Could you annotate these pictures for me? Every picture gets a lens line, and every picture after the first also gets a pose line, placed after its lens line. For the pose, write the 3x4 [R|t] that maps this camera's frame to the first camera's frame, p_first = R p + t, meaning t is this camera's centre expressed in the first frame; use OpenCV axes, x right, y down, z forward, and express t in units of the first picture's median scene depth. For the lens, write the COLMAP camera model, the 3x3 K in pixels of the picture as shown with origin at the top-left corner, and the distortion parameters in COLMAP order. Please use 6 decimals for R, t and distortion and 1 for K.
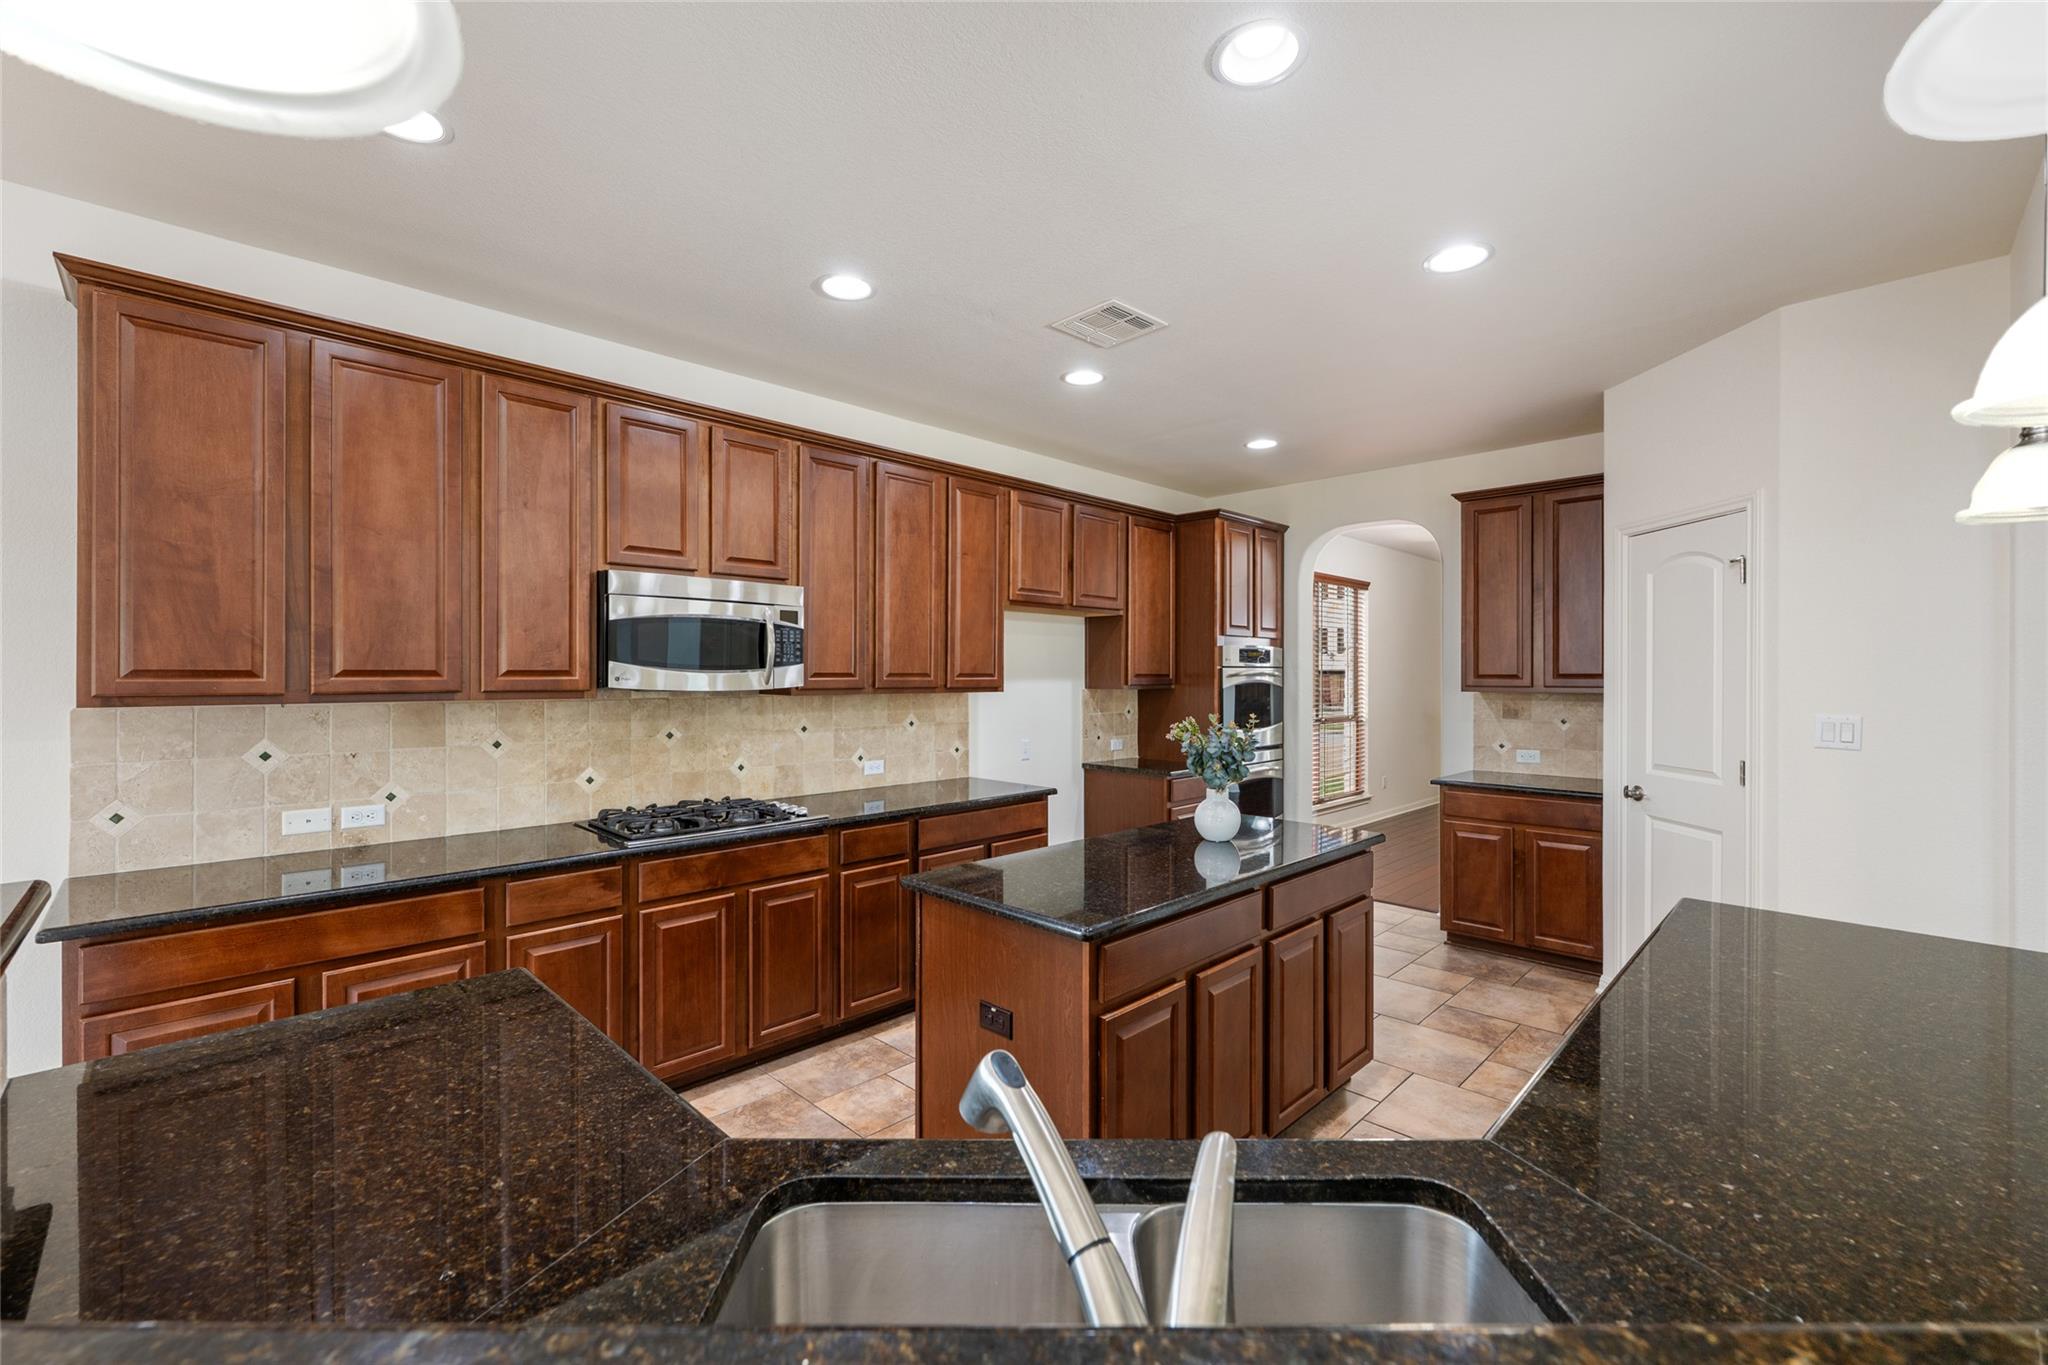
lens RADIAL K [[849.5, 0, 1020.9], [0, 849.5, 679.8], [0, 0, 1]] dist [-0.003123, -0.000181]
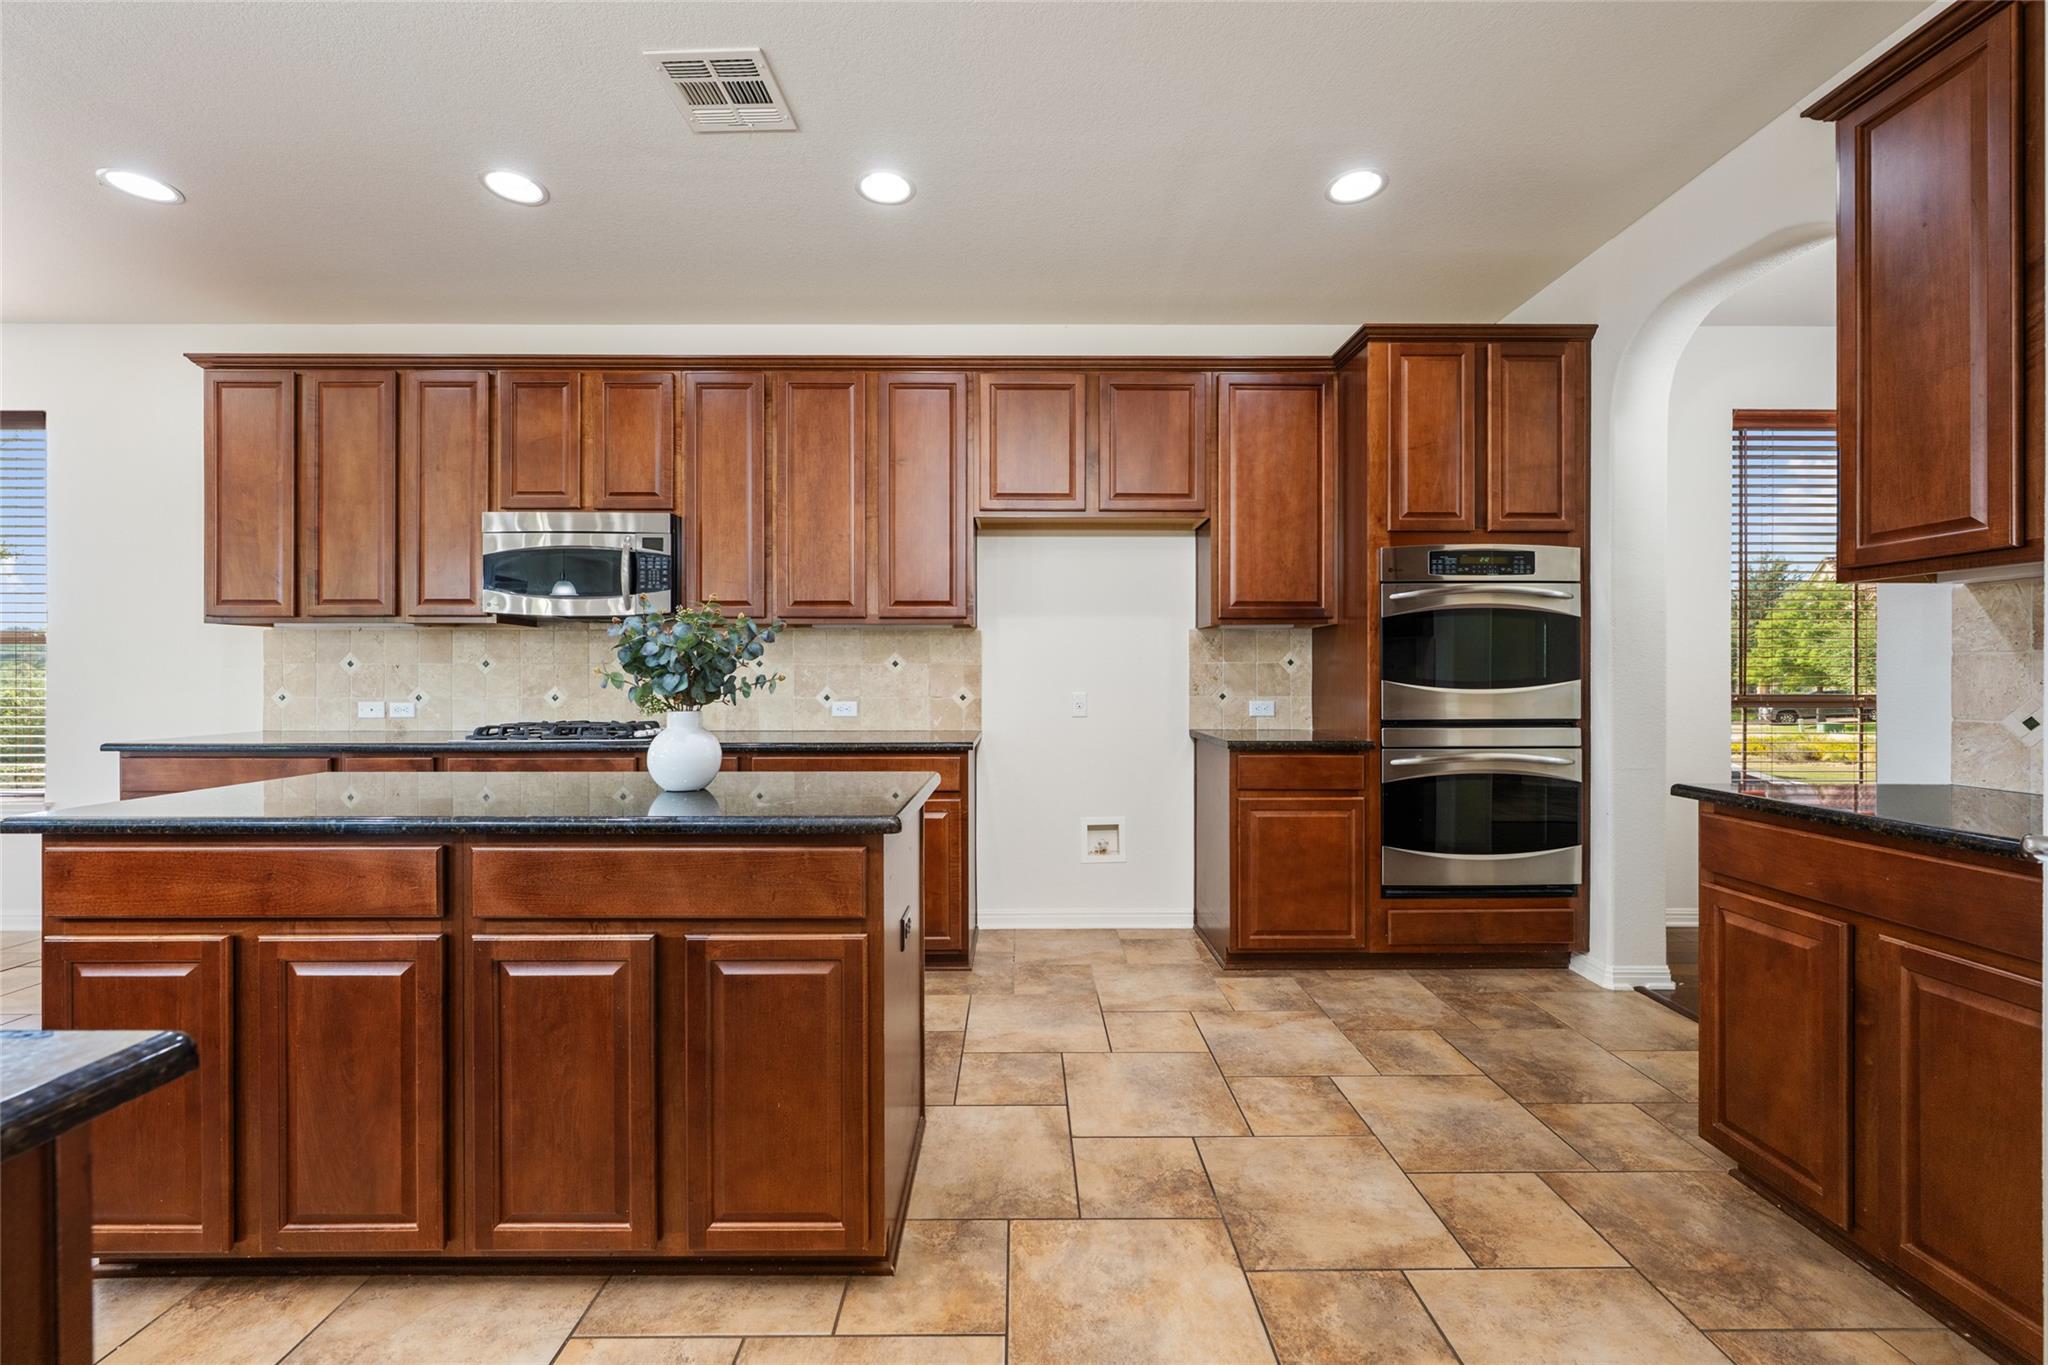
lens RADIAL K [[816.6, 0, 1023.9], [0, 816.6, 679.9], [0, 0, 1]] dist [-0.000267, -0.000007]
pose [[0.706954, 0.002095, -0.707256, 0.732451], [-0.003728, 0.999993, -0.000764, 0.087570], [0.707249, 0.003177, 0.706957, 0.625095]]
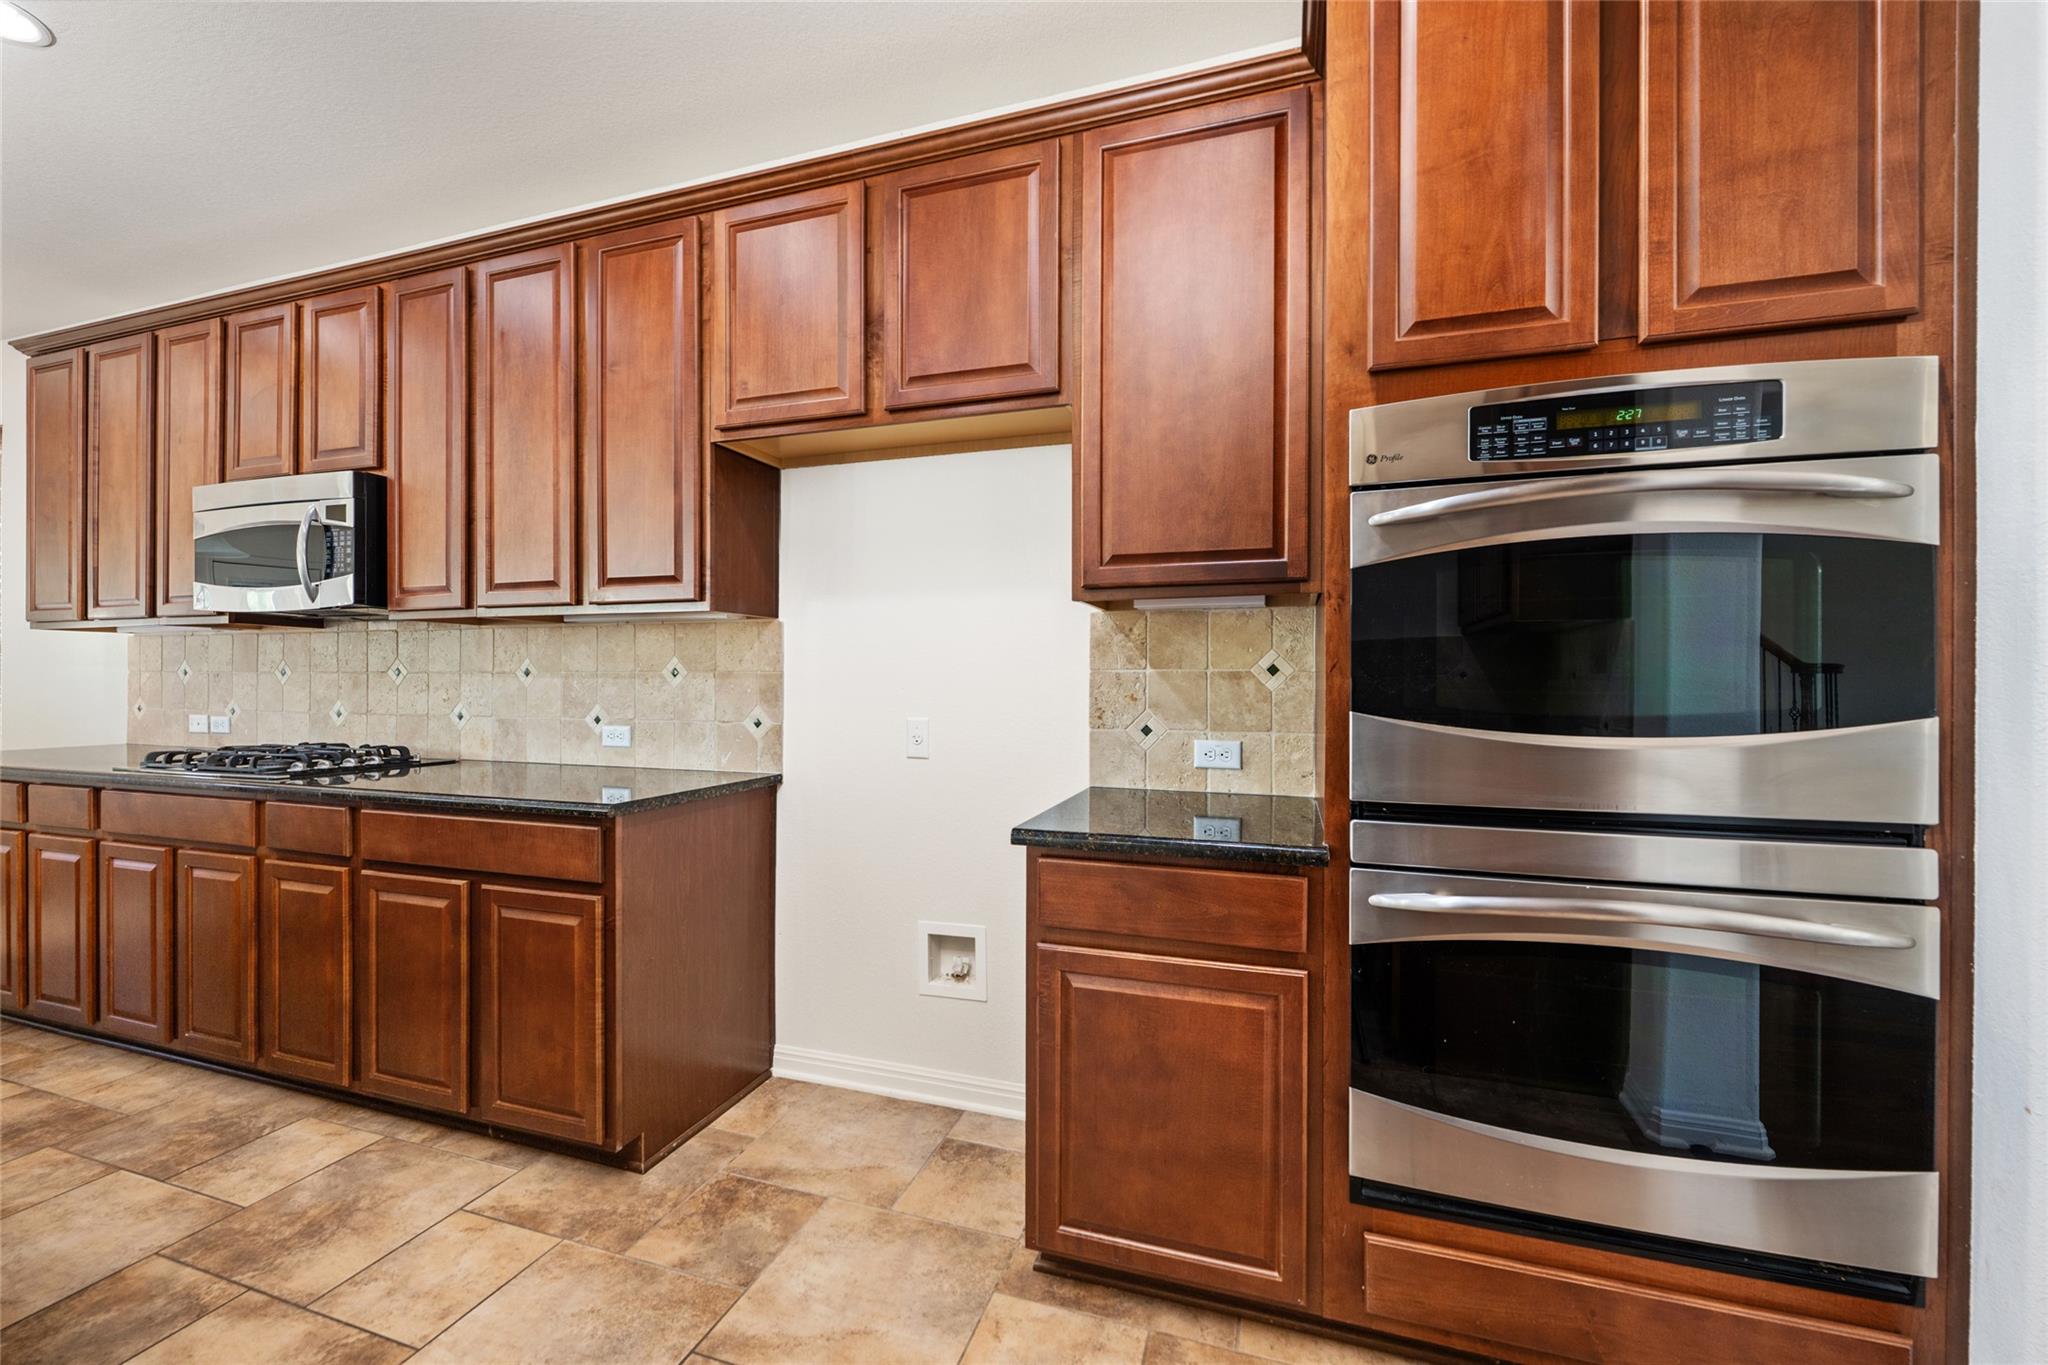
lens RADIAL K [[816.6, 0, 1021.3], [0, 816.6, 684.0], [0, 0, 1]] dist [-0.000267, -0.000007]
pose [[0.444042, 0.003295, -0.896000, 0.658261], [-0.009021, 0.999959, -0.000793, 0.074204], [0.895960, 0.008435, 0.444054, 1.228934]]
